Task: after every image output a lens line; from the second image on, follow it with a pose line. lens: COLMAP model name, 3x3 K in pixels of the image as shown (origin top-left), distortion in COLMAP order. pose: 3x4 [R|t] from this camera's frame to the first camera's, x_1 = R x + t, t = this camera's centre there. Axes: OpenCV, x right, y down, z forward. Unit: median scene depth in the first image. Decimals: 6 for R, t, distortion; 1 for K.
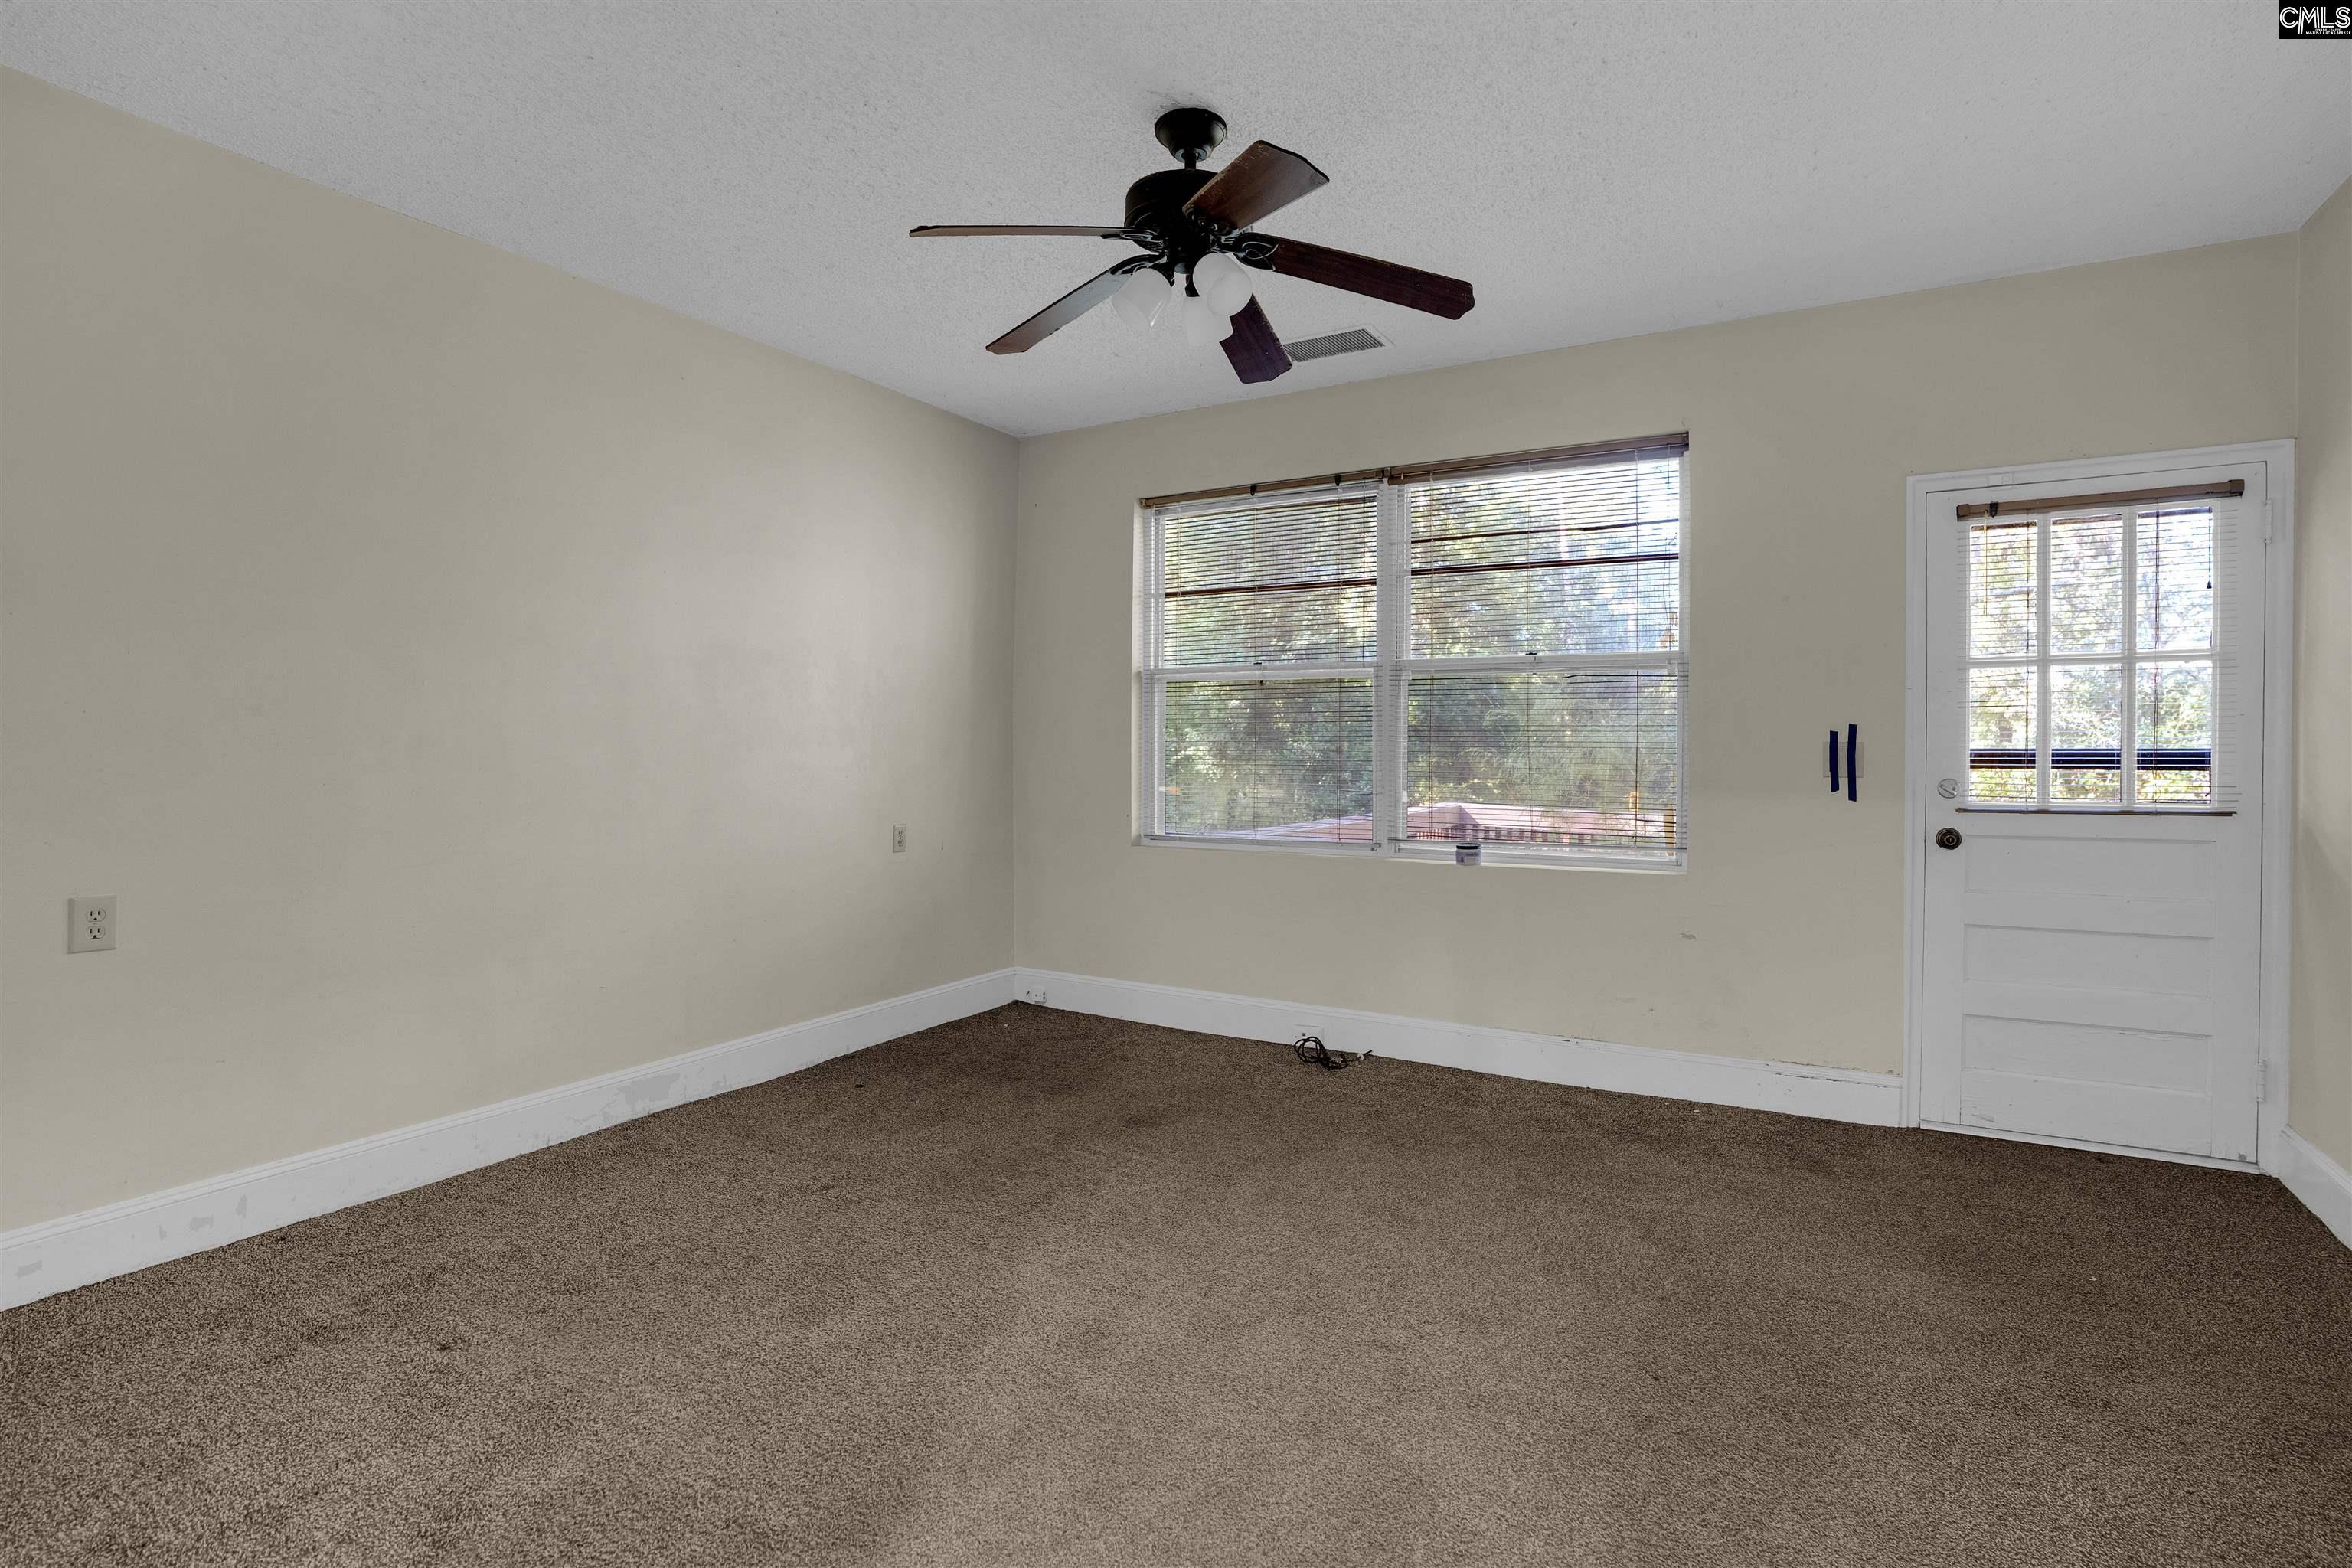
lens RADIAL K [[1127.0, 0, 1216.1], [0, 1127.0, 753.0], [0, 0, 1]] dist [-0.053116, 0.017682]
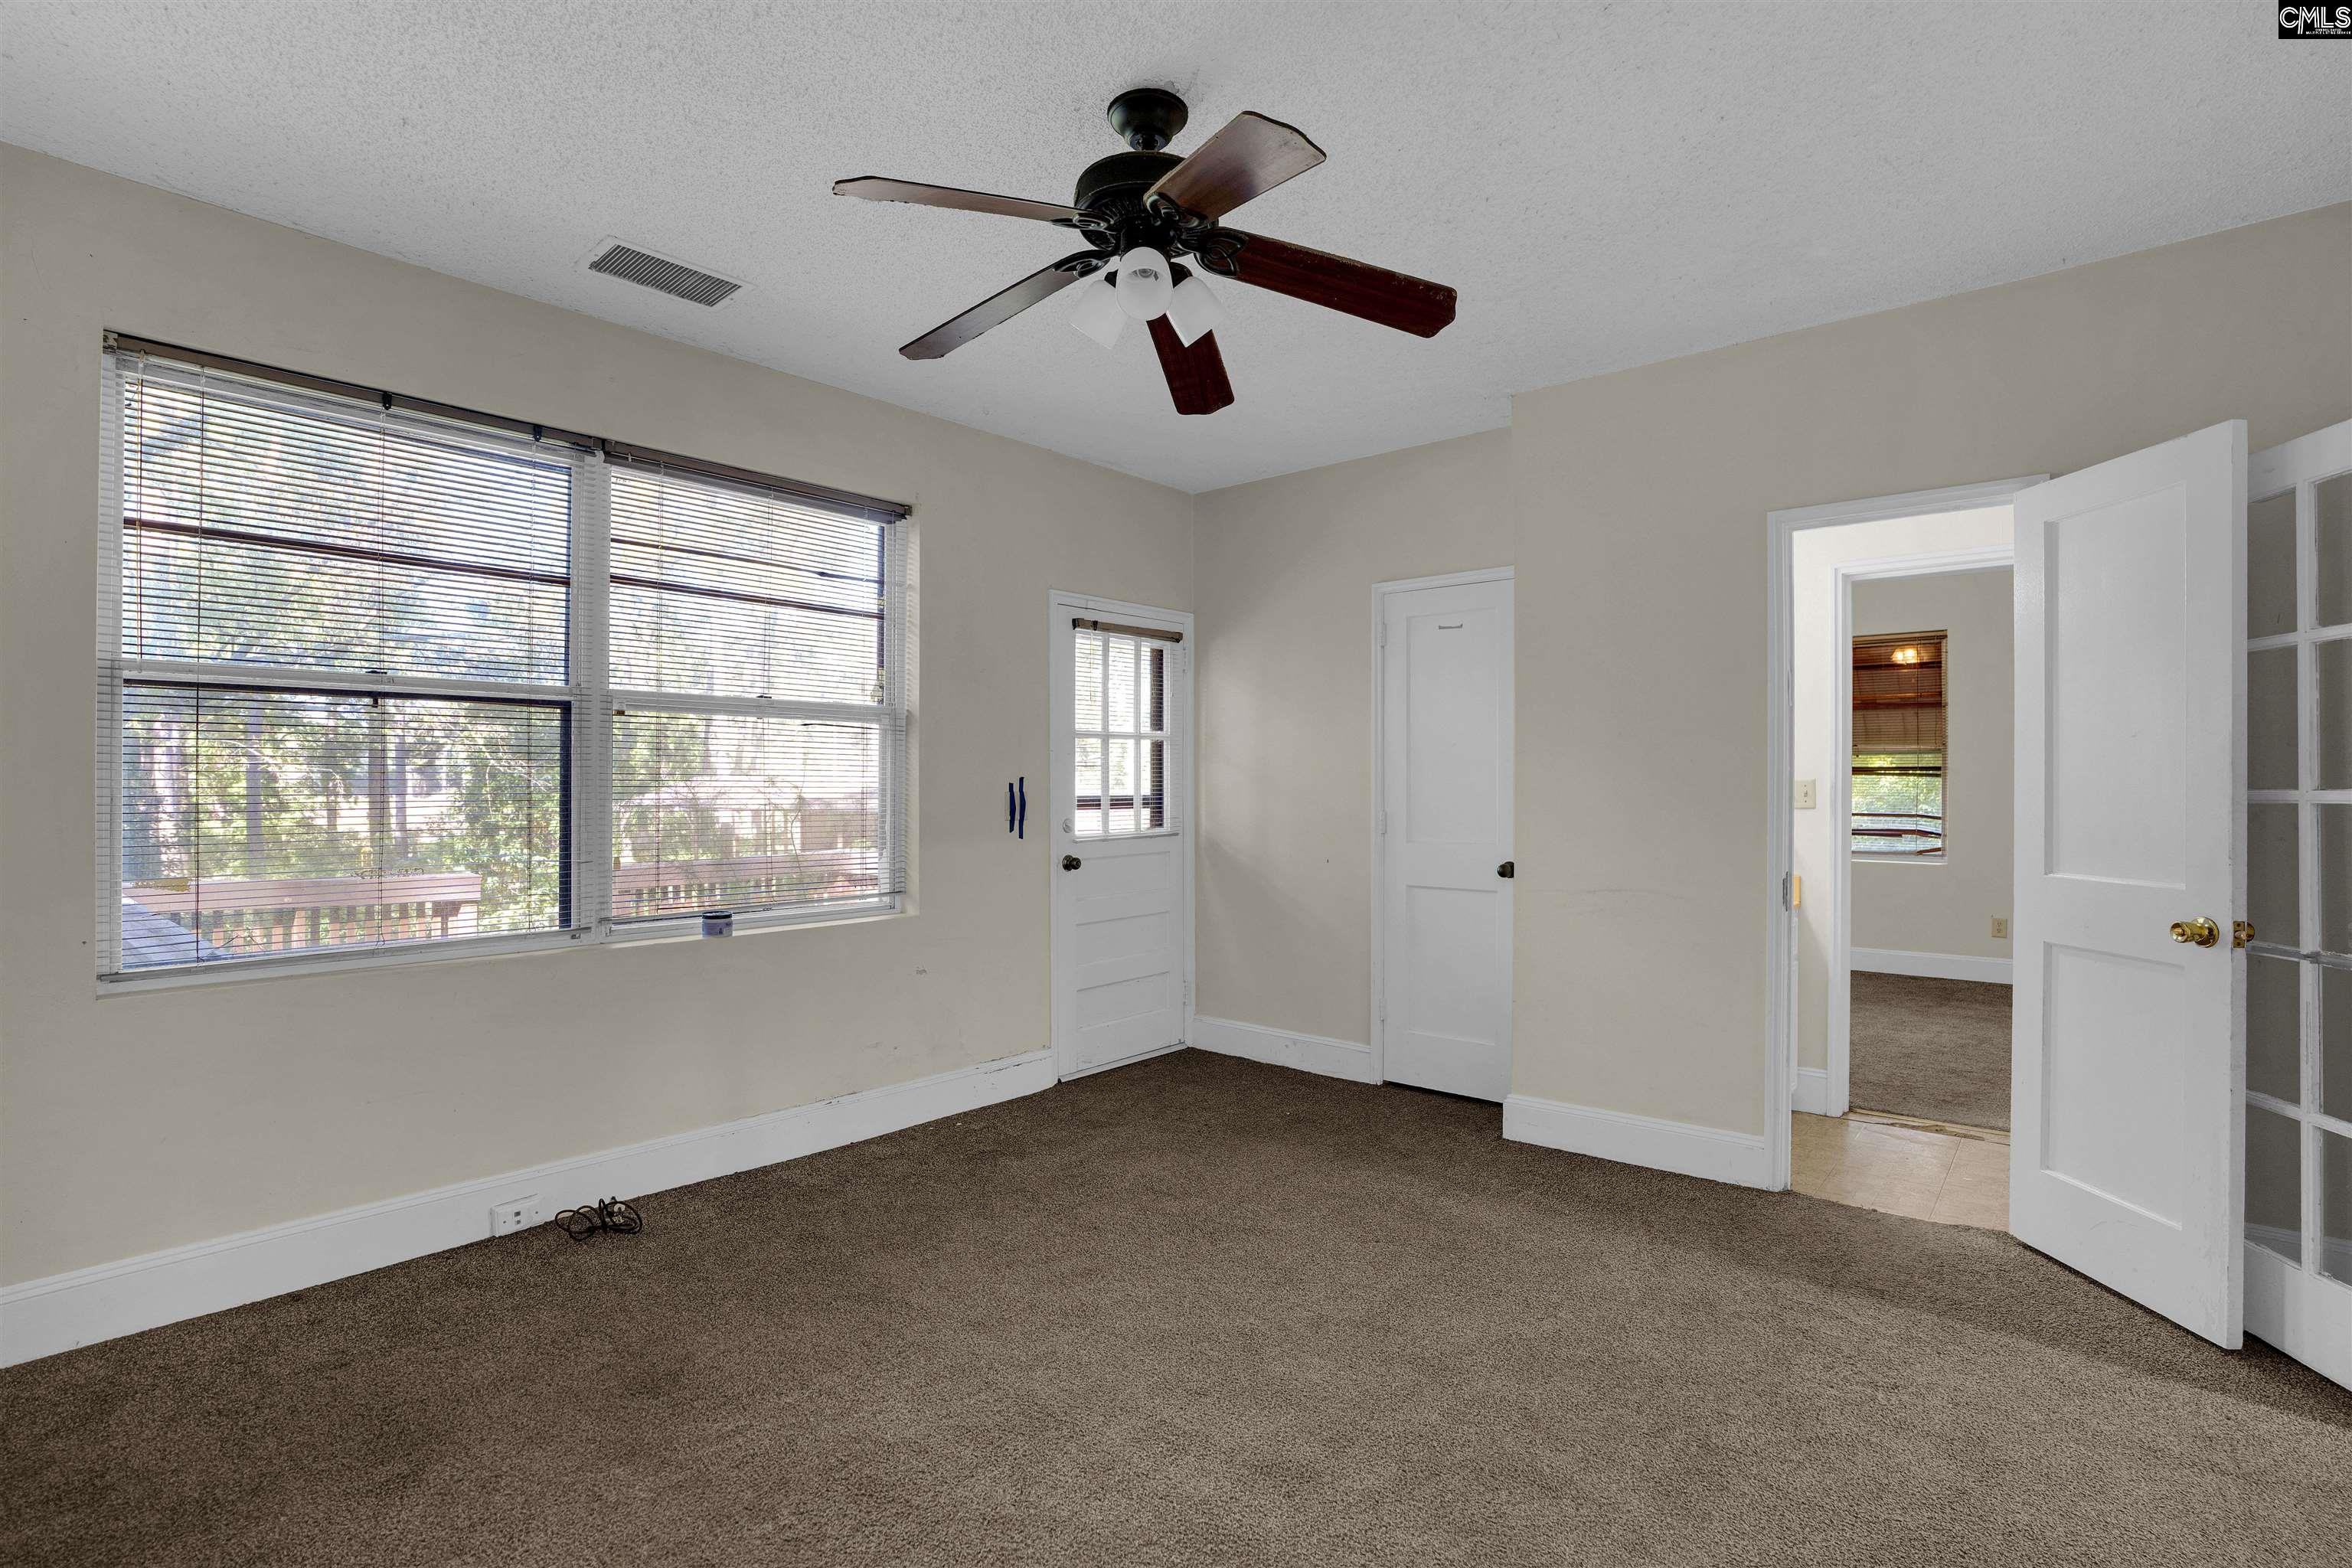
lens RADIAL K [[1117.9, 0, 1176.0], [0, 1117.9, 784.0], [0, 0, 1]] dist [-0.068813, 0.027565]
pose [[0.198363, 0.001823, 0.980127, -0.658083], [0.011930, 0.999920, -0.004275, -0.011442], [-0.980056, 0.012541, 0.198325, 0.607733]]
